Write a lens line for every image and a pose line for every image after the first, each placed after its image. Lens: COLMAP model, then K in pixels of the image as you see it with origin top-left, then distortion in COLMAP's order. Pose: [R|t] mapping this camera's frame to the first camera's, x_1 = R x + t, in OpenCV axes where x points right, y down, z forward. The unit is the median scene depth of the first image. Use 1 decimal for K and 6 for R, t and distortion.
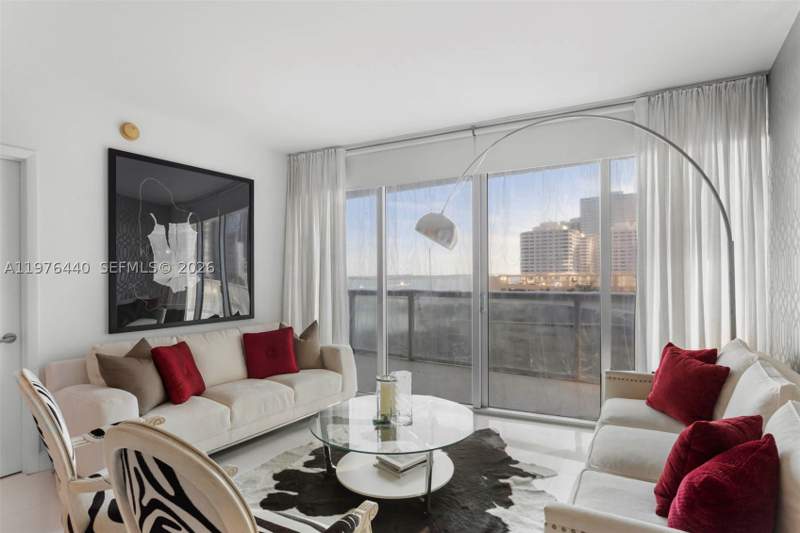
lens RADIAL K [[402.2, 0, 400.9], [0, 402.2, 272.4], [0, 0, 1]] dist [-0.005396, 0.003707]
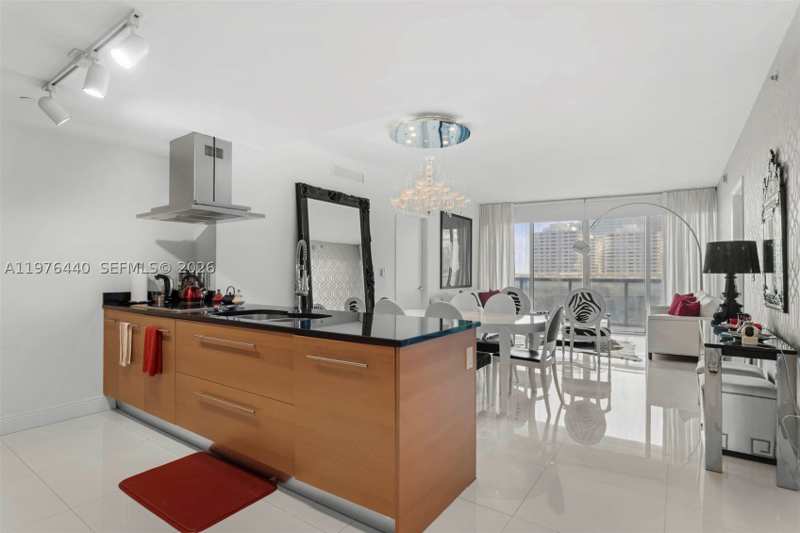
lens RADIAL K [[402.2, 0, 398.3], [0, 402.2, 268.2], [0, 0, 1]] dist [-0.005396, 0.003707]
pose [[0.999848, 0.009697, -0.014488, -1.013649], [-0.009798, 0.999928, -0.006954, 0.051550], [0.014420, 0.007095, 0.999871, -1.502997]]
